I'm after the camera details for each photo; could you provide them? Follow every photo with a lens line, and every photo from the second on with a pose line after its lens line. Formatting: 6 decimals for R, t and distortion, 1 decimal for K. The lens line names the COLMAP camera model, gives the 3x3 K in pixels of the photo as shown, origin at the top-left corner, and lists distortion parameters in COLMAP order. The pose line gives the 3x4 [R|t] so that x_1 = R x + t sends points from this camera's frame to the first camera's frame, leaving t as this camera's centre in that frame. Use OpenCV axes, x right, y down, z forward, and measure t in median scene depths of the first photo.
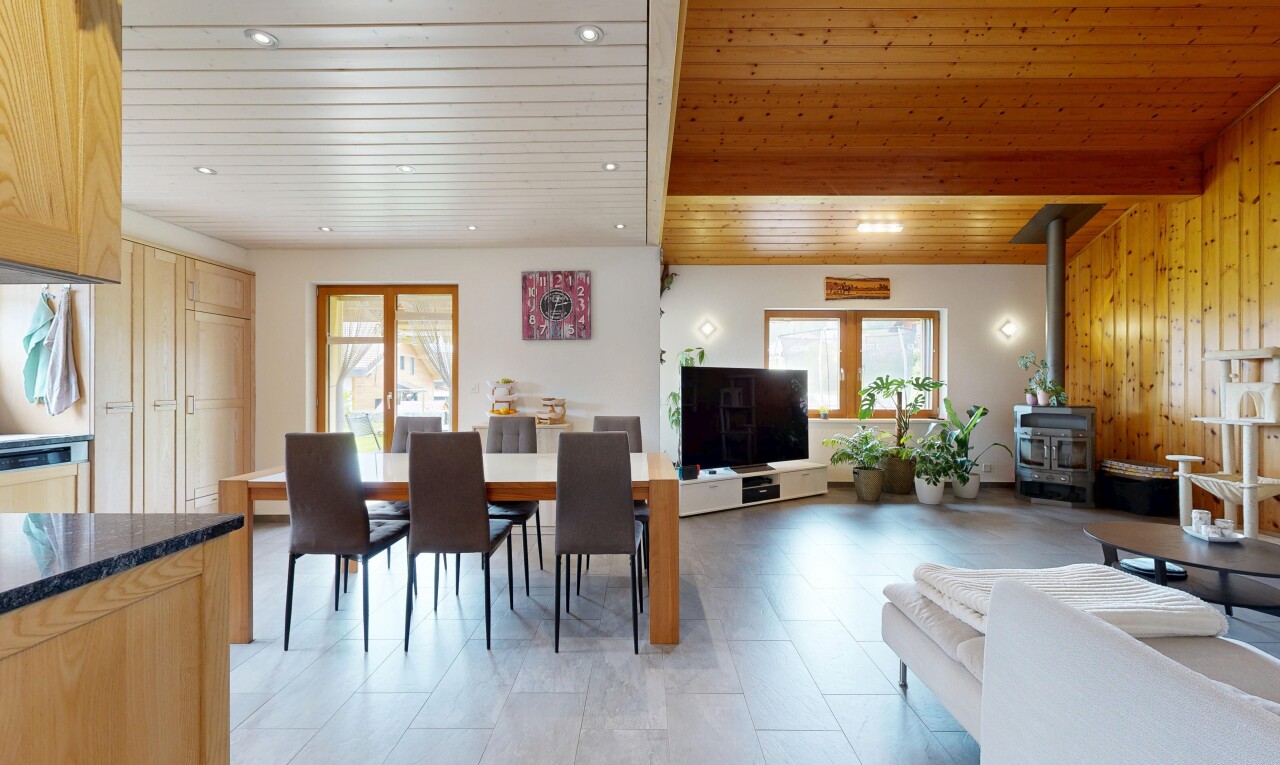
lens RADIAL K [[501.0, 0, 639.8], [0, 501.0, 384.4], [0, 0, 1]] dist [0.001177, -0.000087]
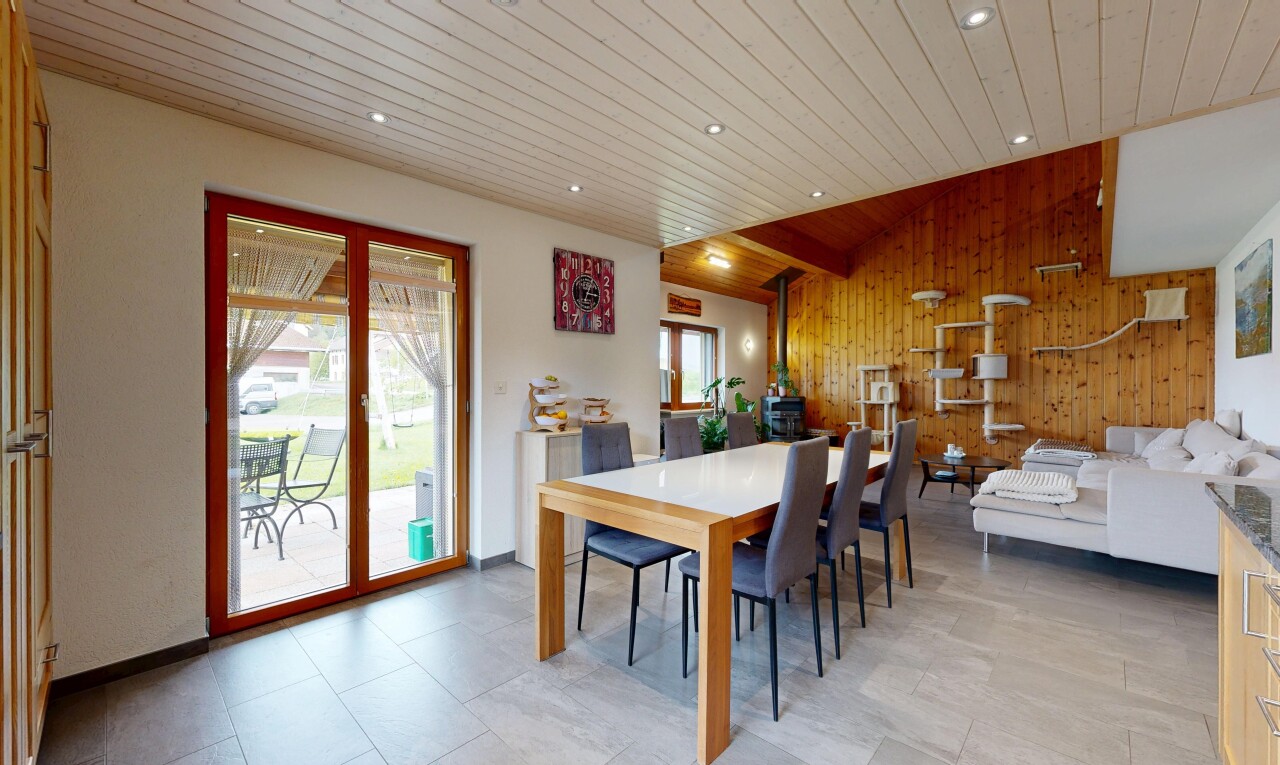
lens RADIAL K [[501.0, 0, 641.1], [0, 501.0, 384.0], [0, 0, 1]] dist [0.001177, -0.000087]
pose [[0.673274, -0.001932, 0.739390, -0.713601], [0.002185, 0.999997, 0.000622, 0.001657], [-0.739390, 0.001197, 0.673277, 0.315591]]
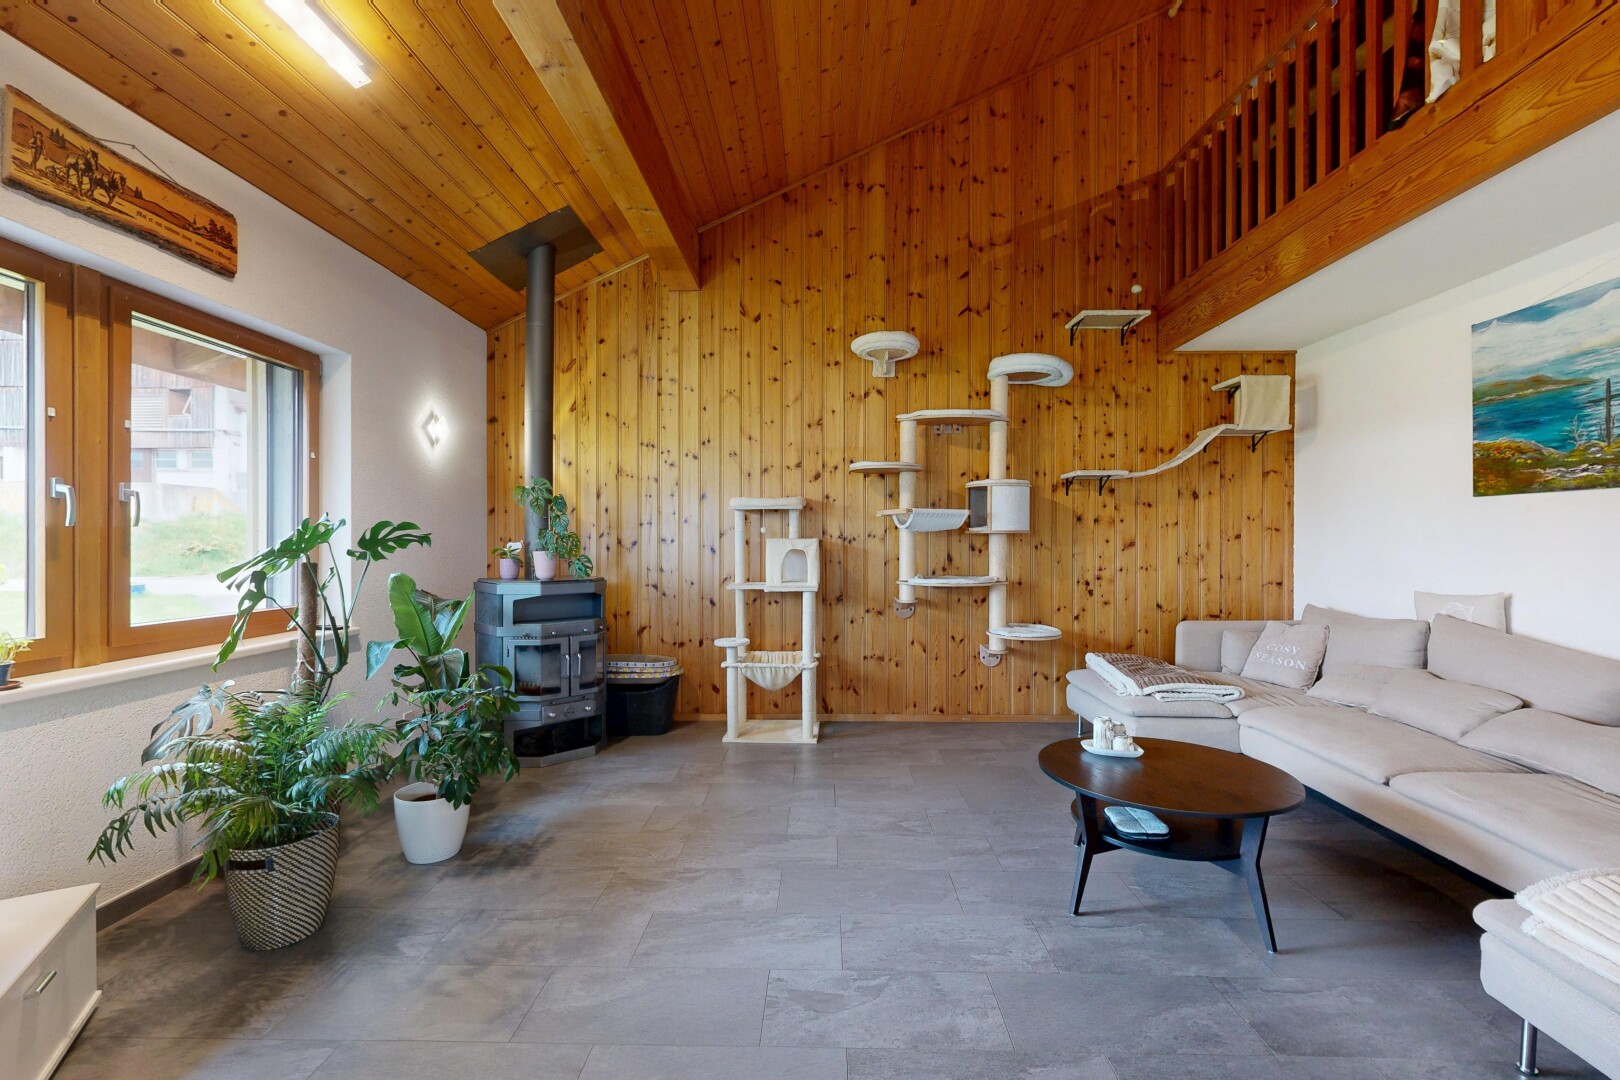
lens RADIAL K [[707.8, 0, 811.6], [0, 707.8, 540.5], [0, 0, 1]] dist [0.001585, -0.000044]
pose [[0.004508, -0.000872, 0.999989, 0.051254], [0.001522, 0.999998, 0.000865, -0.000675], [-0.999989, 0.001518, 0.004510, 0.798961]]
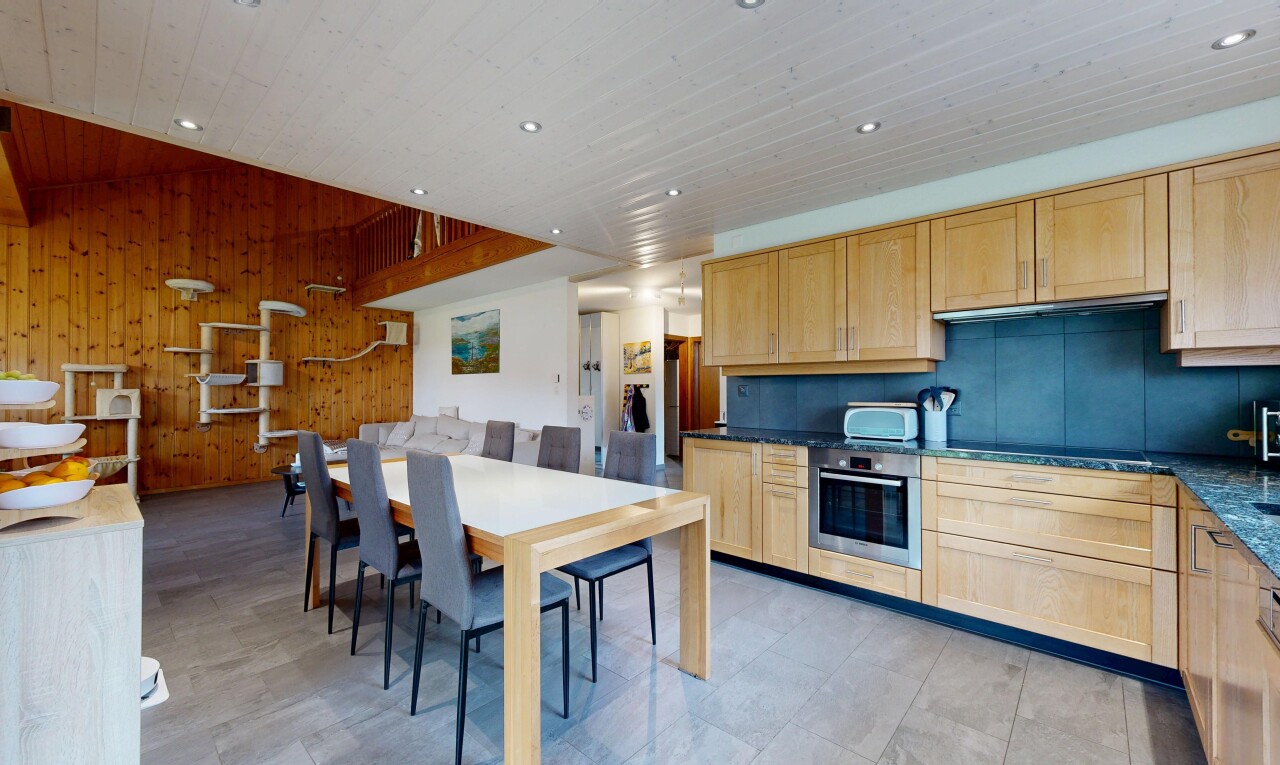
lens RADIAL K [[501.0, 0, 640.1], [0, 501.0, 384.5], [0, 0, 1]] dist [0.001177, -0.000087]
pose [[-0.751434, 0.006936, 0.659772, -0.687860], [0.003273, 0.999972, -0.006785, -0.000704], [-0.659800, -0.002938, -0.751435, 0.907070]]
